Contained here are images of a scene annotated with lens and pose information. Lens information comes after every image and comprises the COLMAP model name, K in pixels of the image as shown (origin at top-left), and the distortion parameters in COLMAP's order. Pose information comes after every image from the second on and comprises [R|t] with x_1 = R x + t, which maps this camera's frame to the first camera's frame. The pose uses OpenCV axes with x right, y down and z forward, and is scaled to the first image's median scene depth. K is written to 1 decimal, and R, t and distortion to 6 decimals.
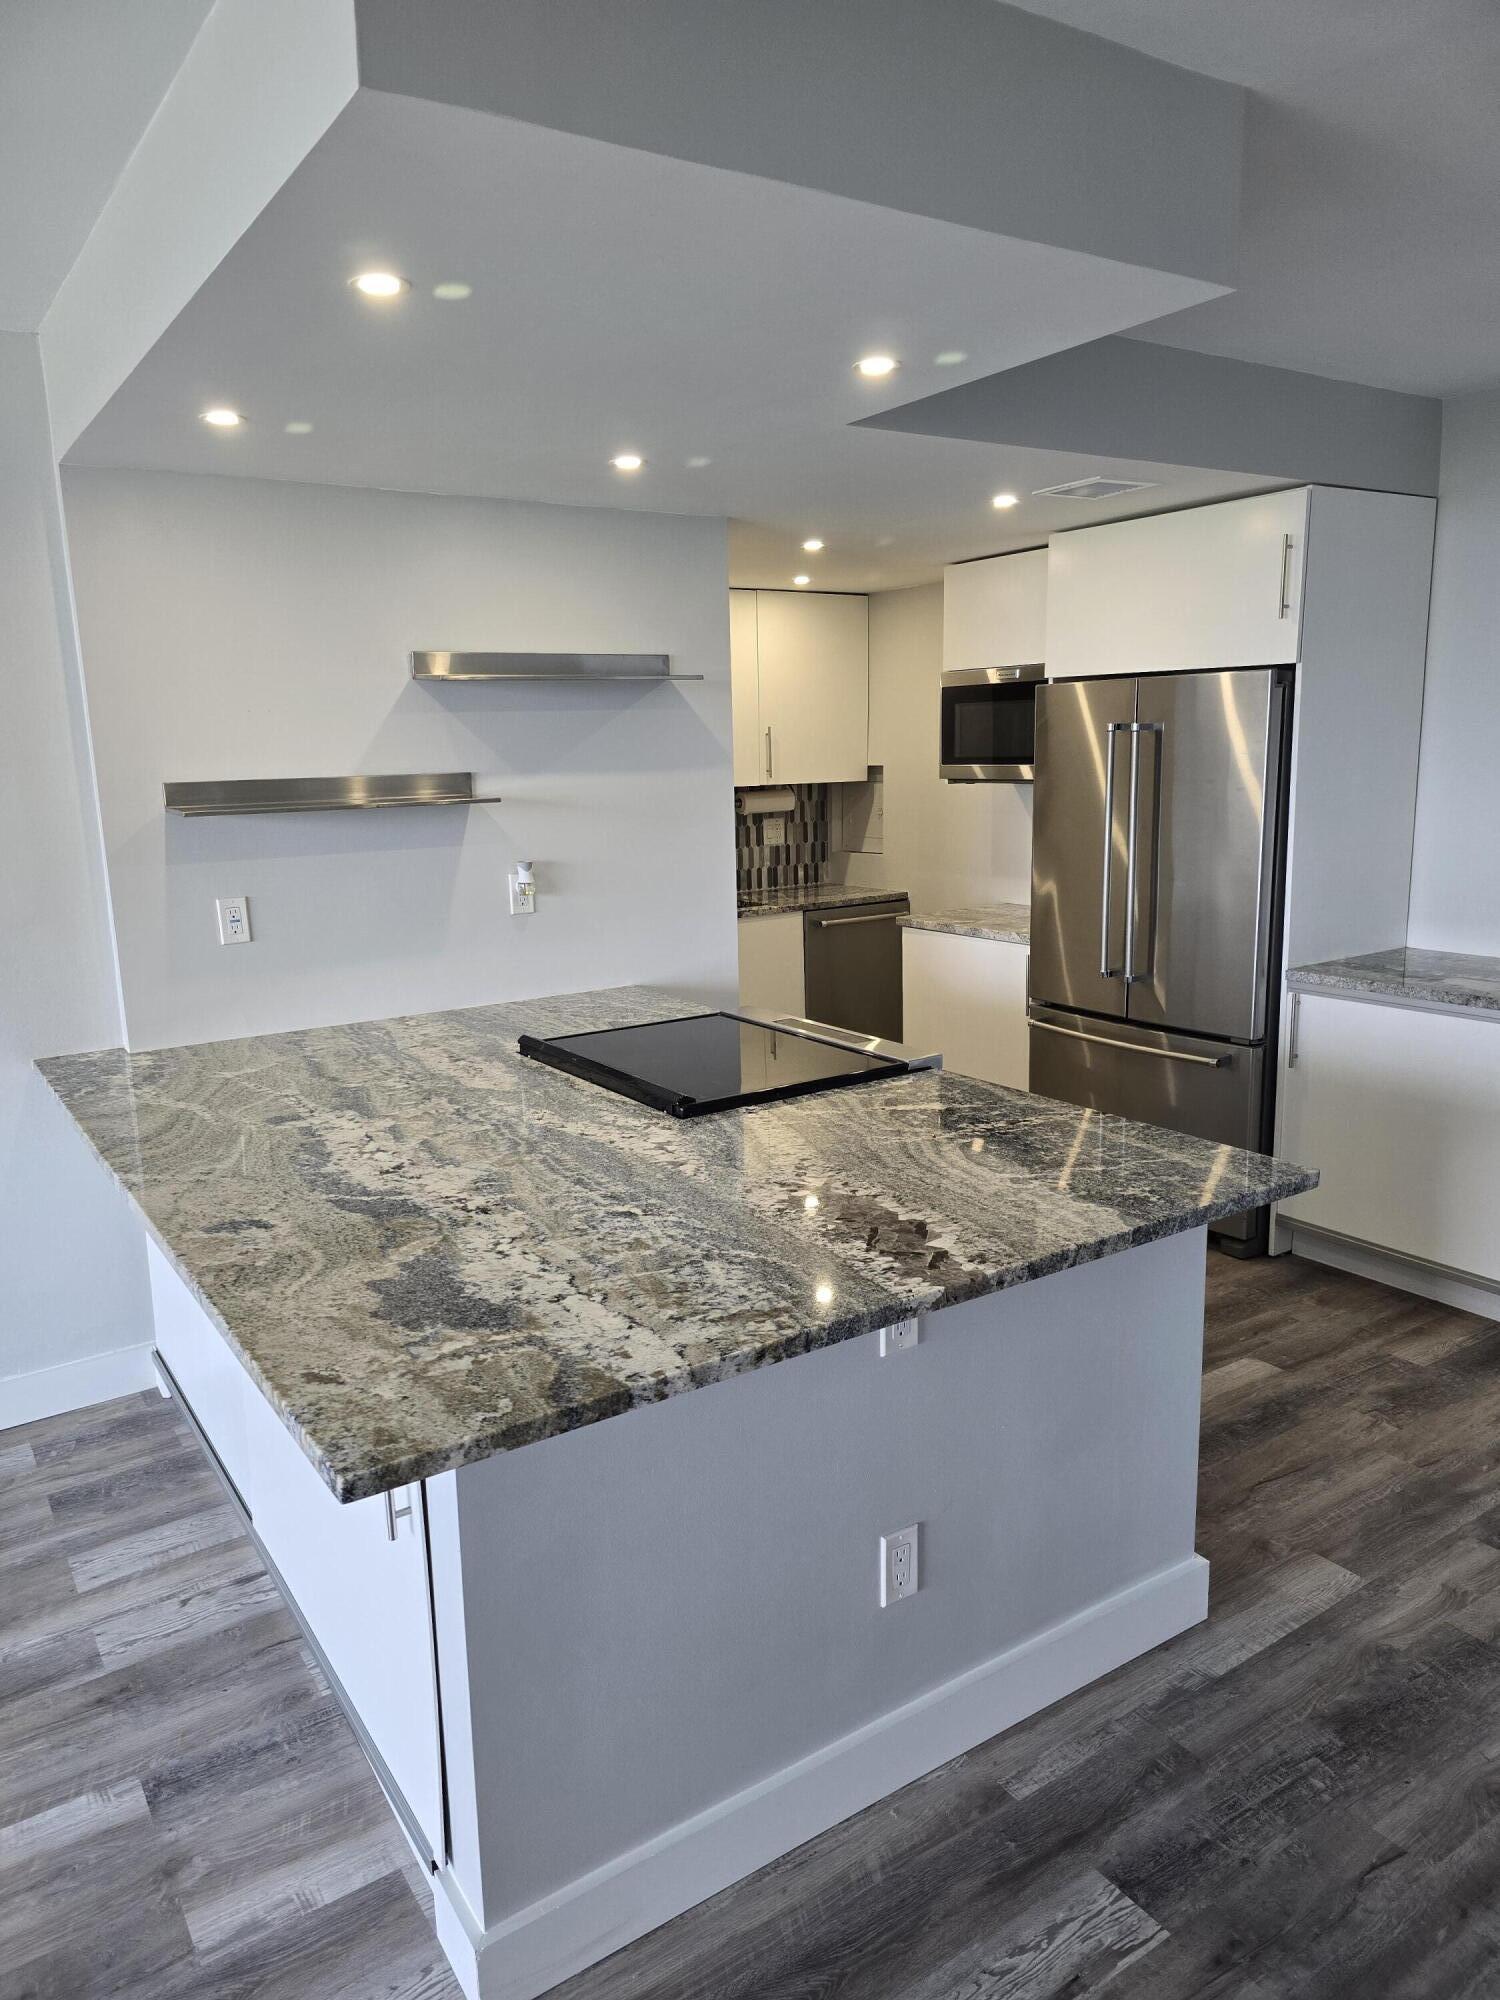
lens RADIAL K [[1314.7, 0, 769.8], [0, 1314.7, 969.5], [0, 0, 1]] dist [0.055256, -0.053586]
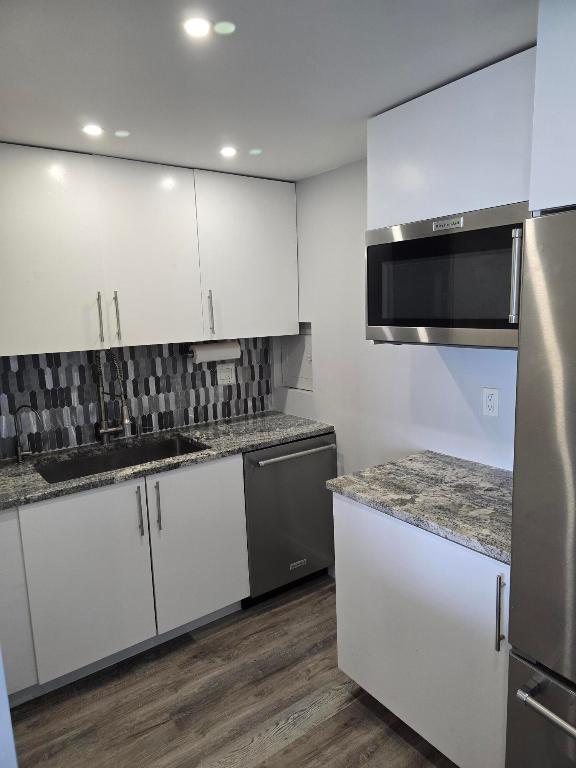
lens RADIAL K [[504.8, 0, 295.6], [0, 504.8, 386.0], [0, 0, 1]] dist [0.055256, -0.053586]
pose [[0.997987, 0.006517, 0.063076, 0.039756], [-0.005123, 0.999740, -0.022231, -0.084880], [-0.063205, 0.021863, 0.997761, 0.521080]]
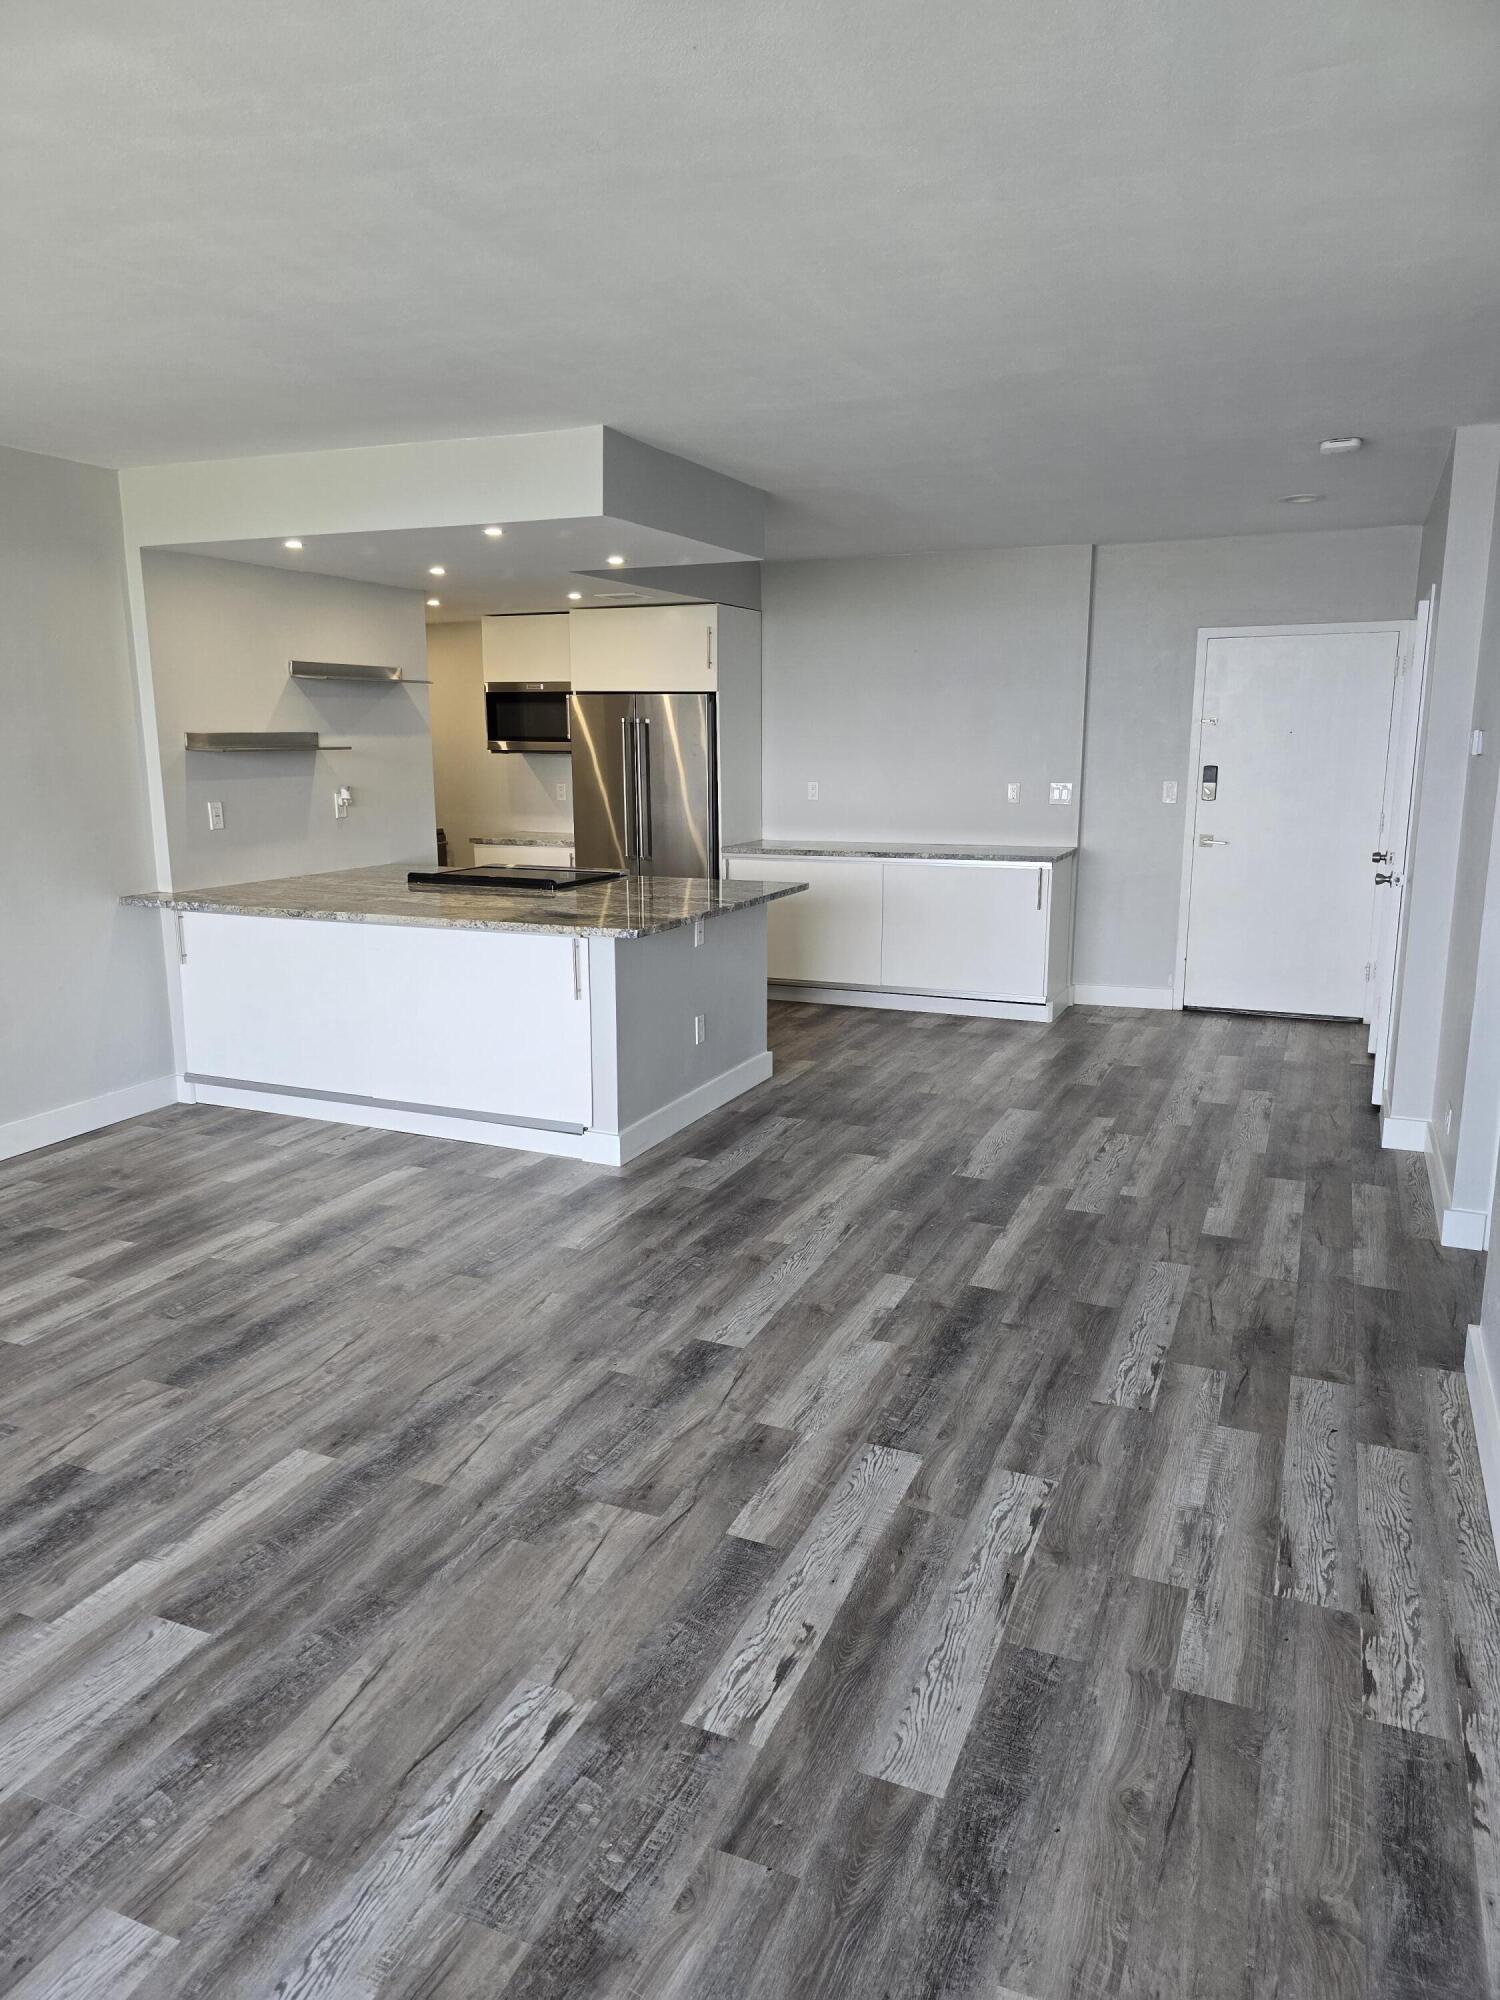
lens RADIAL K [[1314.7, 0, 744.9], [0, 1314.7, 988.3], [0, 0, 1]] dist [0.055256, -0.053586]
pose [[0.838856, -0.075240, 0.539129, -0.412283], [0.068459, 0.997120, 0.032638, 0.093545], [-0.540032, 0.009530, 0.841591, -0.422758]]
